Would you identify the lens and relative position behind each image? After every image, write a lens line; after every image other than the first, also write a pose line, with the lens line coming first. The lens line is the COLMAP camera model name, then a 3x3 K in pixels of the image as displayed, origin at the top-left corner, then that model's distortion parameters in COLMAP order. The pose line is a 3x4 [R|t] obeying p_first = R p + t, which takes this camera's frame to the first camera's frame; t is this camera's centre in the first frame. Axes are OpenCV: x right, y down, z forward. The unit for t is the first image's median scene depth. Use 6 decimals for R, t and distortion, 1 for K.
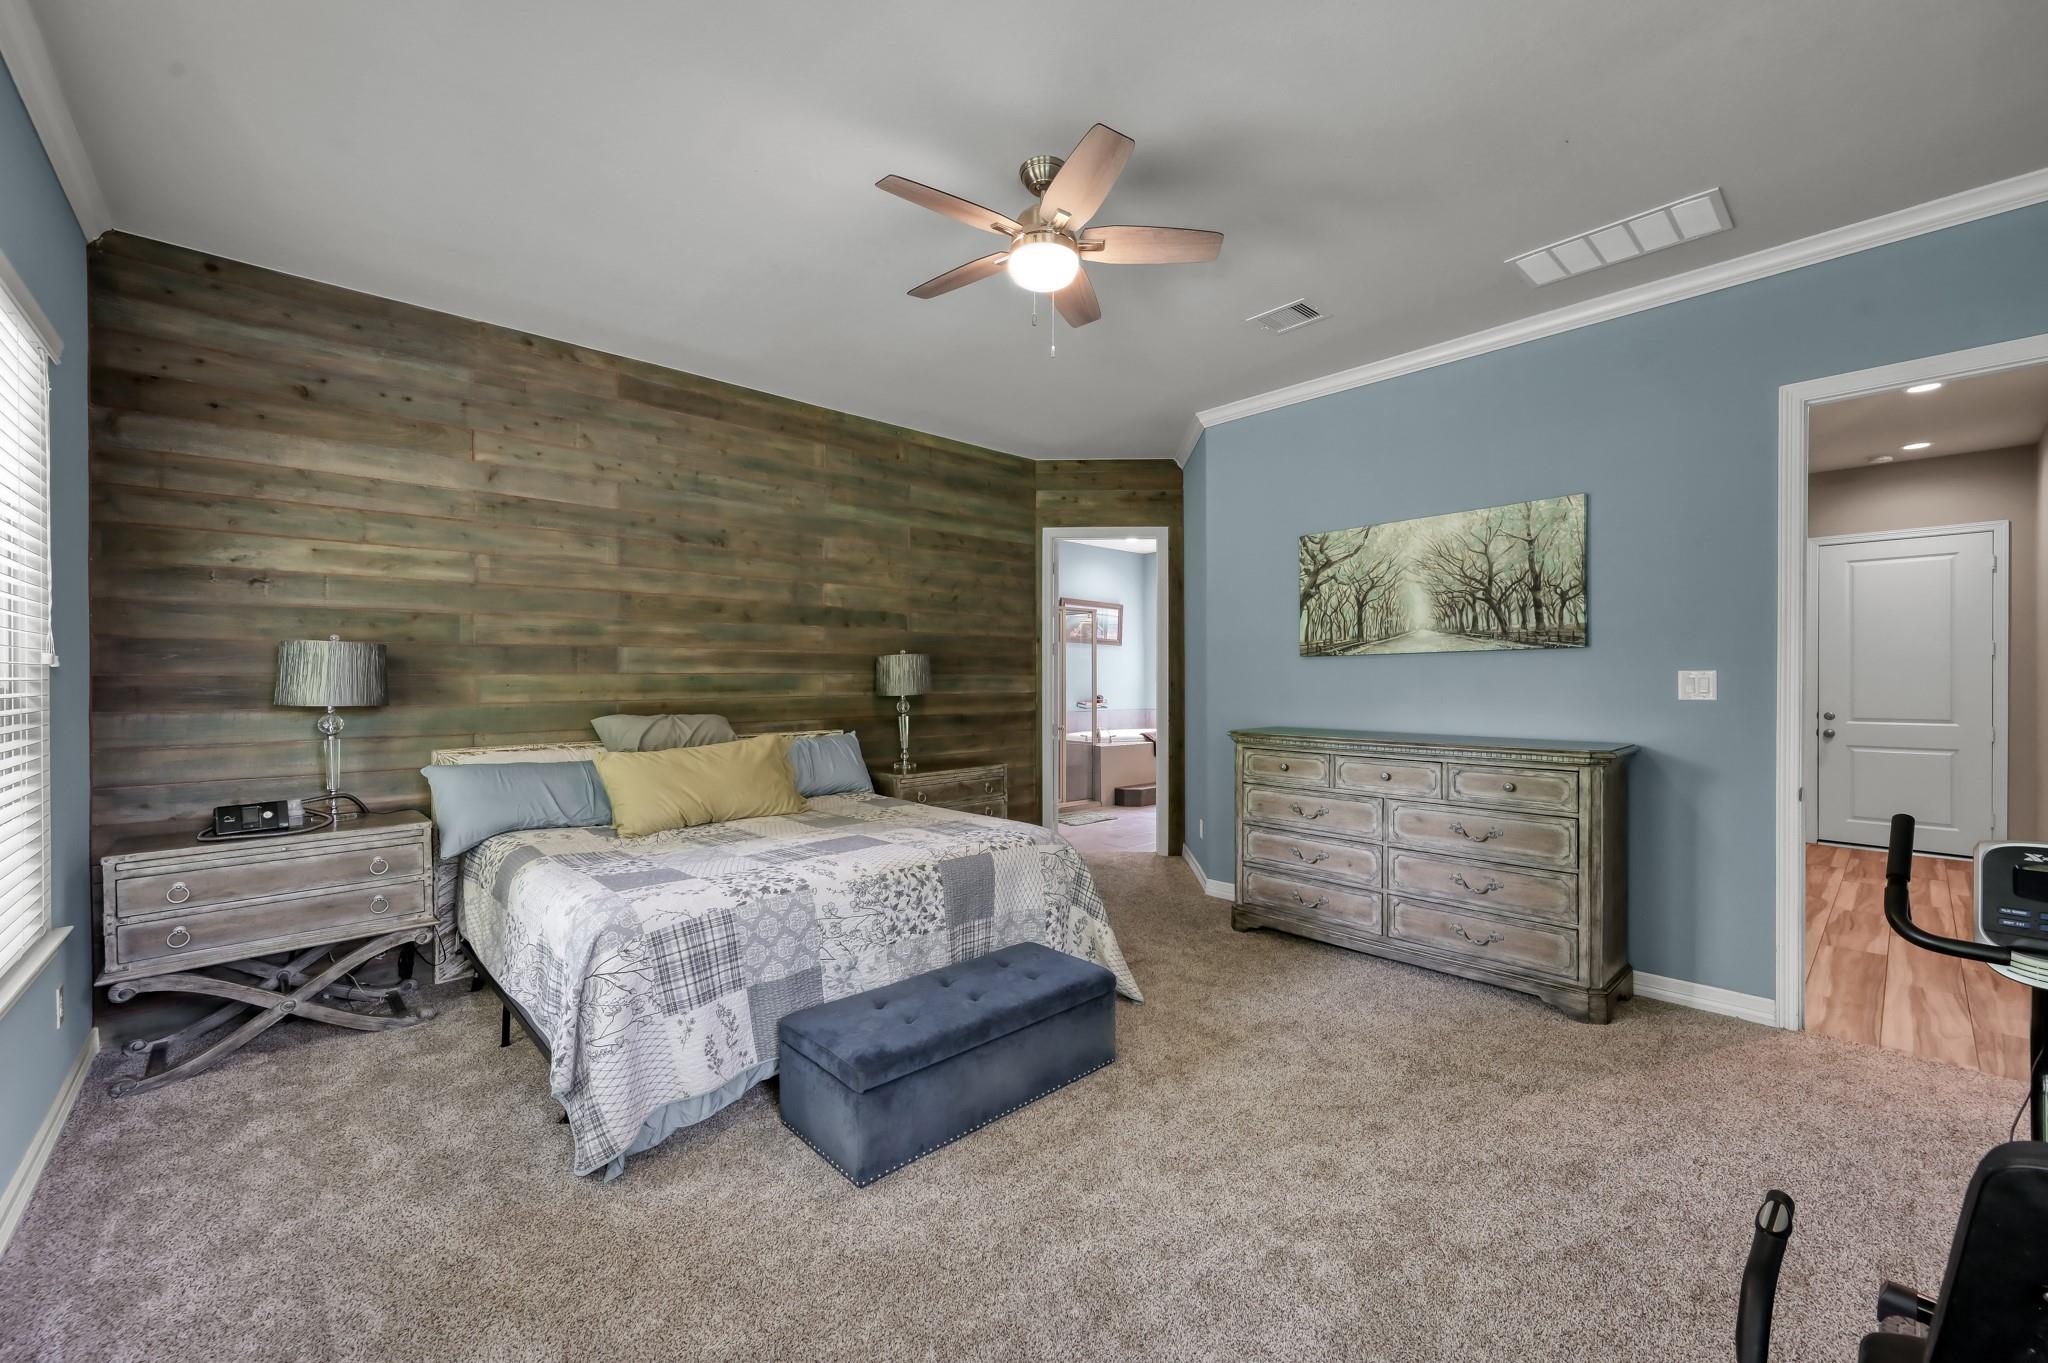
lens RADIAL K [[813.9, 0, 1033.7], [0, 813.9, 685.9], [0, 0, 1]] dist [0.001828, 0.001246]
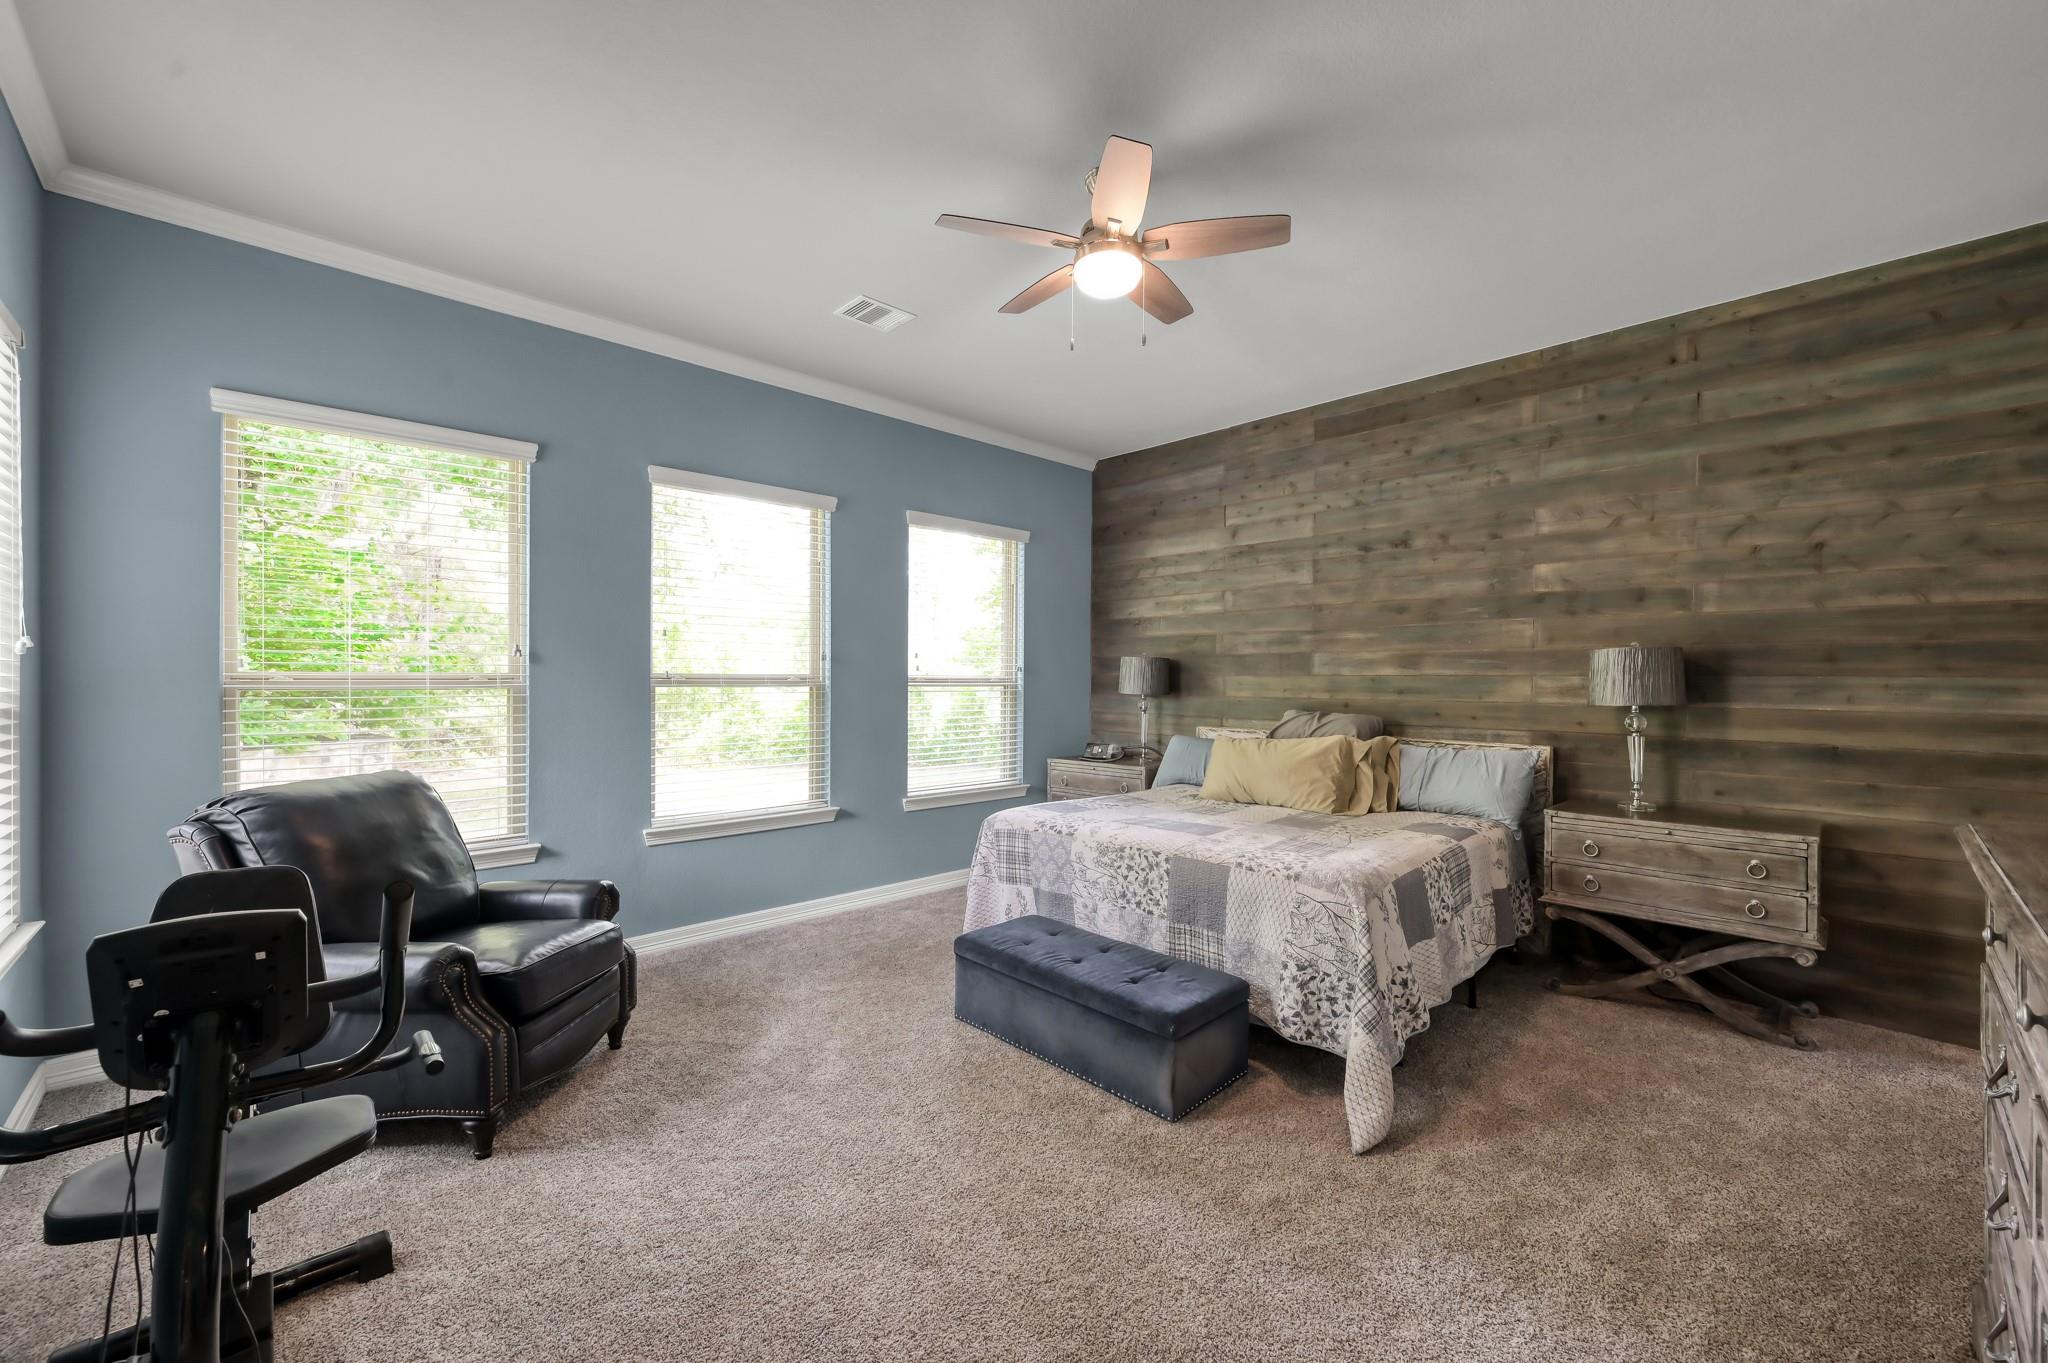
lens RADIAL K [[813.9, 0, 1026.7], [0, 813.9, 683.8], [0, 0, 1]] dist [0.001828, 0.001246]
pose [[0.005829, 0.009174, -0.999941, 0.698490], [-0.016763, 0.999818, 0.009075, -0.007042], [0.999843, 0.016709, 0.005982, 0.607715]]
